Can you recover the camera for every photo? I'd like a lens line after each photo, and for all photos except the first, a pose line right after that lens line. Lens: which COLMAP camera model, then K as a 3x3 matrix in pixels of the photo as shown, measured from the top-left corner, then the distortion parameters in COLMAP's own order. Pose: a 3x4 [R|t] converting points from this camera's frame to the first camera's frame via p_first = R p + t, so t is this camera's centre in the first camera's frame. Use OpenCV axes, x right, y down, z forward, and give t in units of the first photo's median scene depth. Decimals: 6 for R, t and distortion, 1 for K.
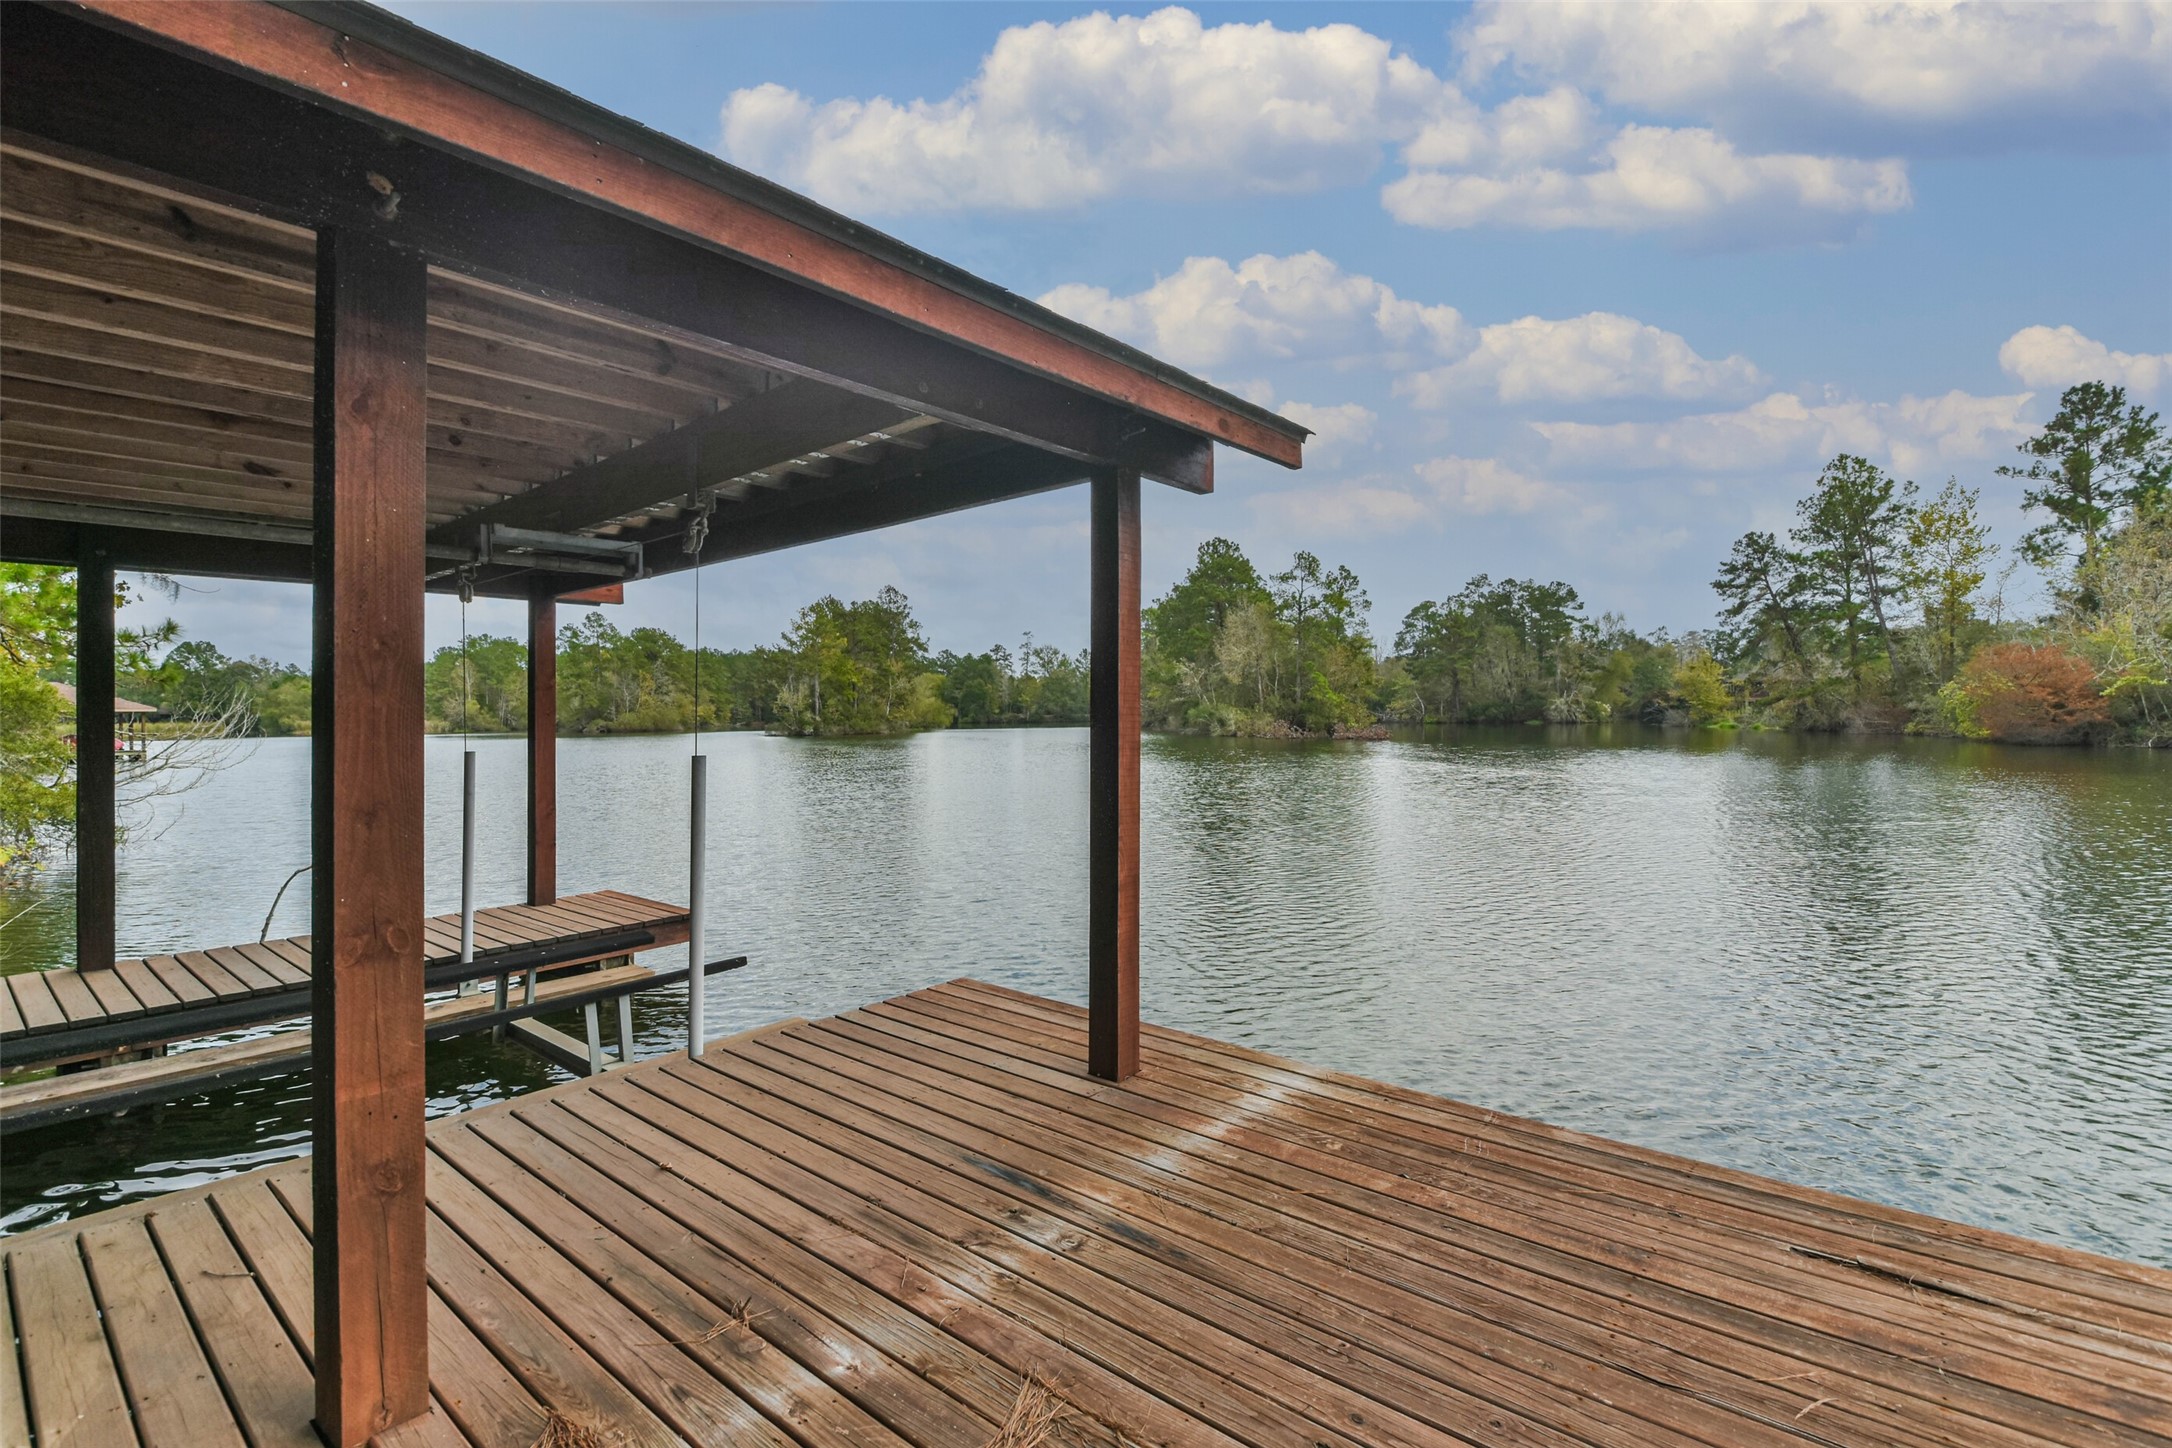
lens RADIAL K [[988.0, 0, 1098.7], [0, 988.0, 719.0], [0, 0, 1]] dist [0.010636, -0.000973]
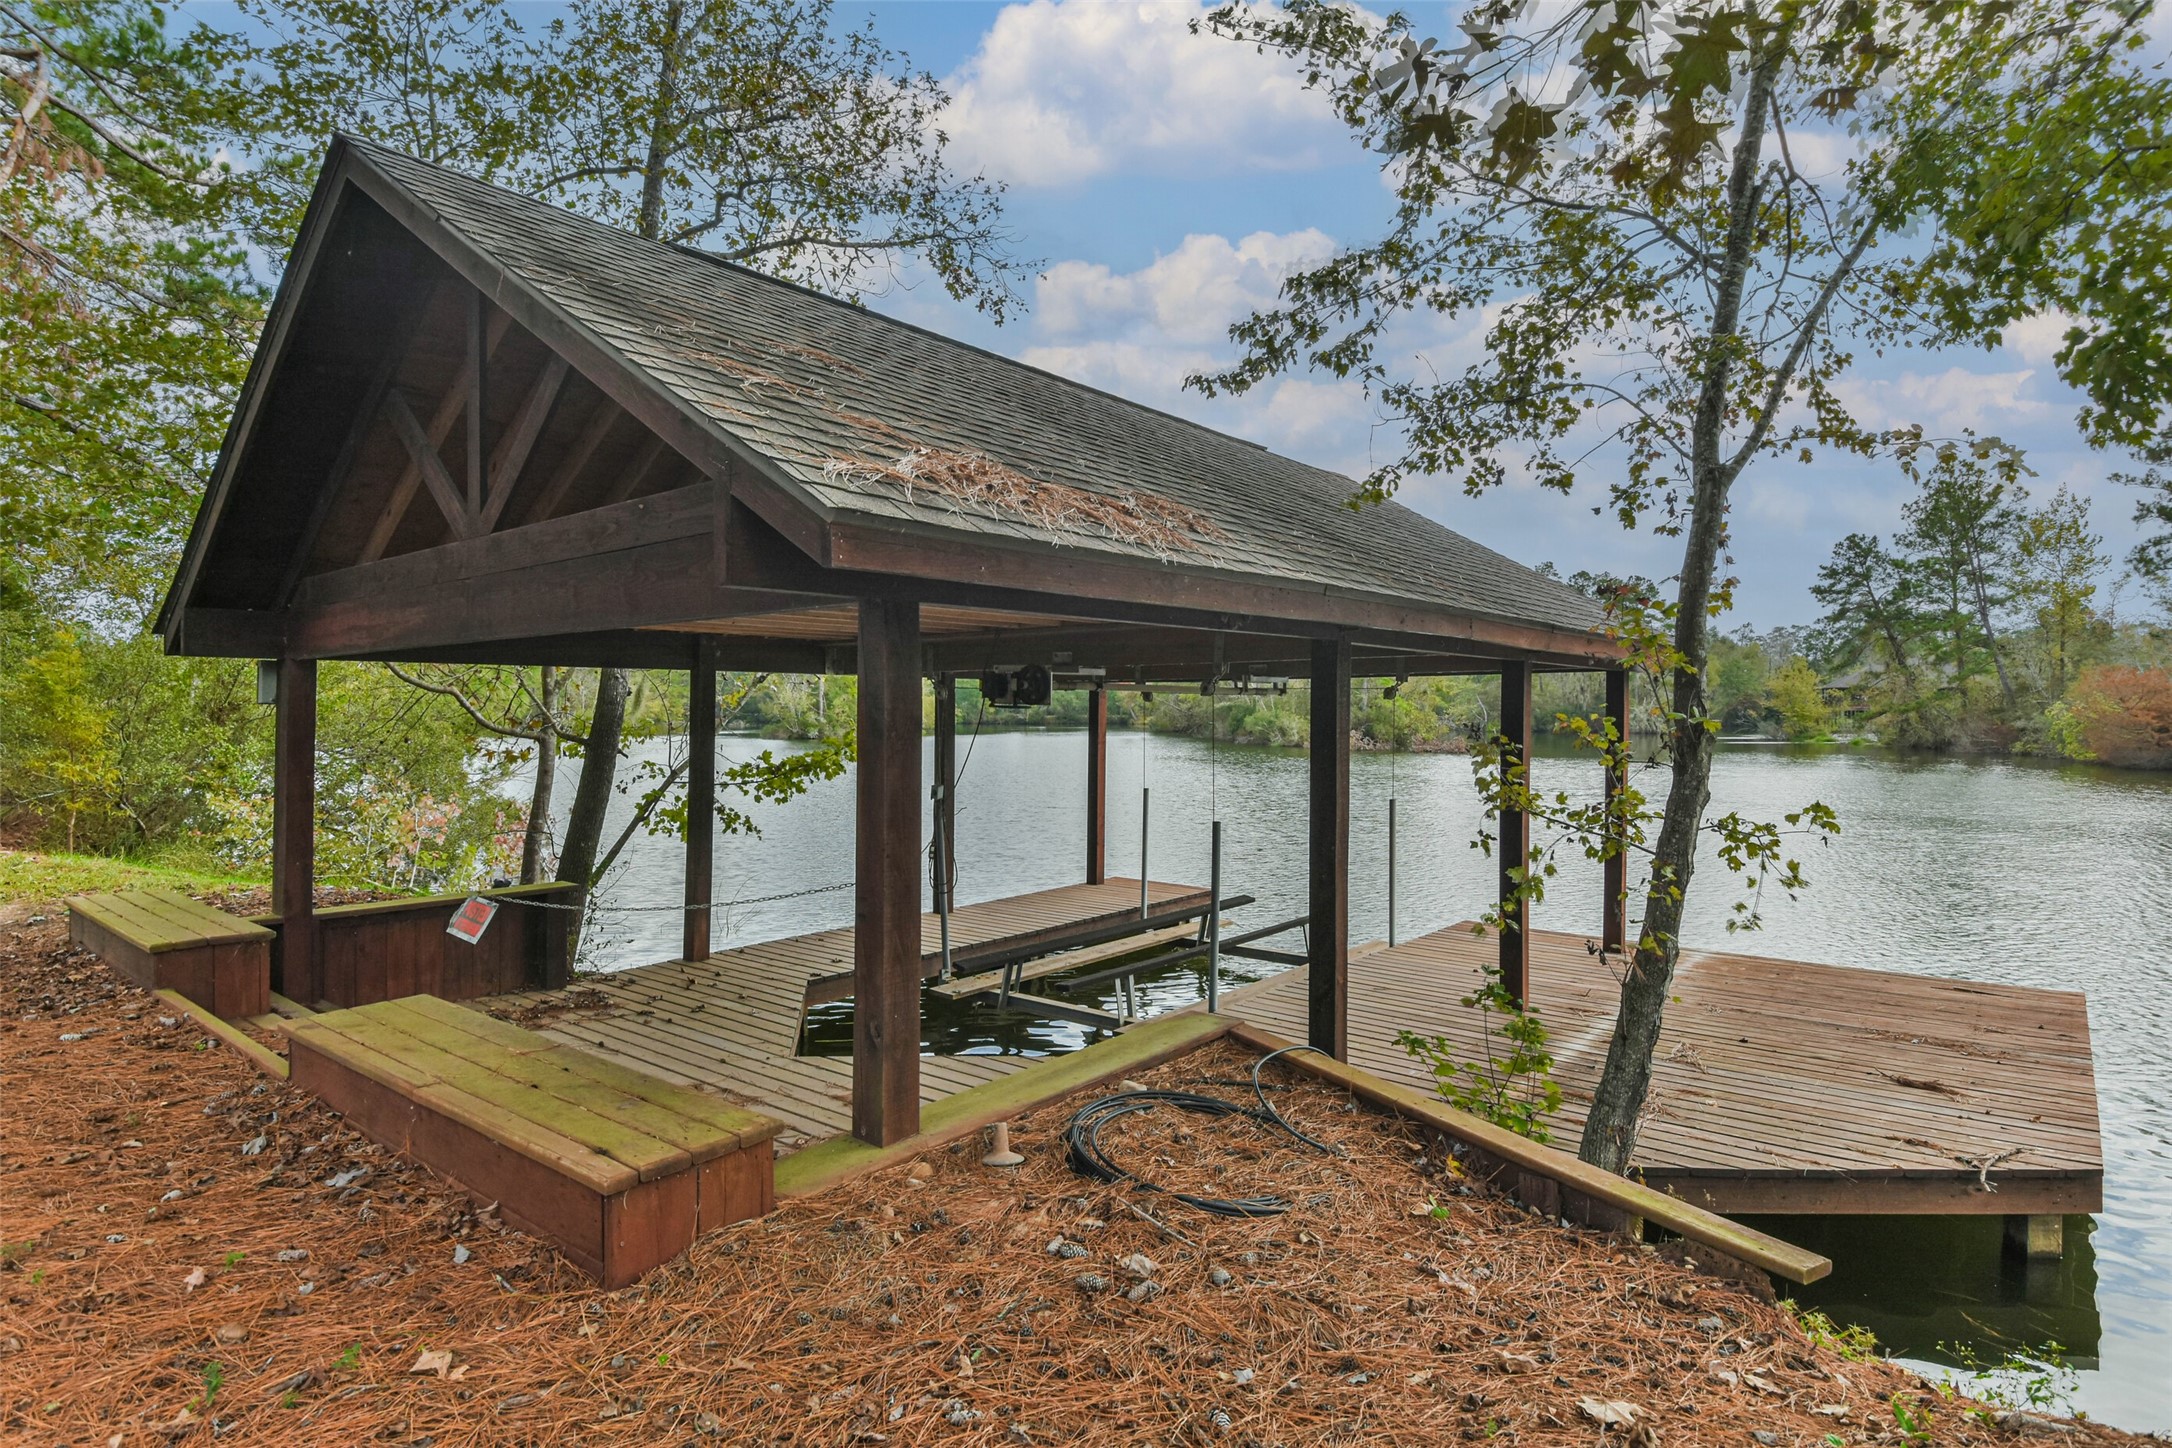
lens RADIAL K [[1163.9, 0, 1090.0], [0, 1163.9, 711.6], [0, 0, 1]] dist [-0.004075, 0.001953]
pose [[0.999906, 0.012241, 0.006221, -0.068170], [-0.012205, 0.999909, -0.005796, -0.007127], [-0.006291, 0.005719, 0.999964, -0.091553]]
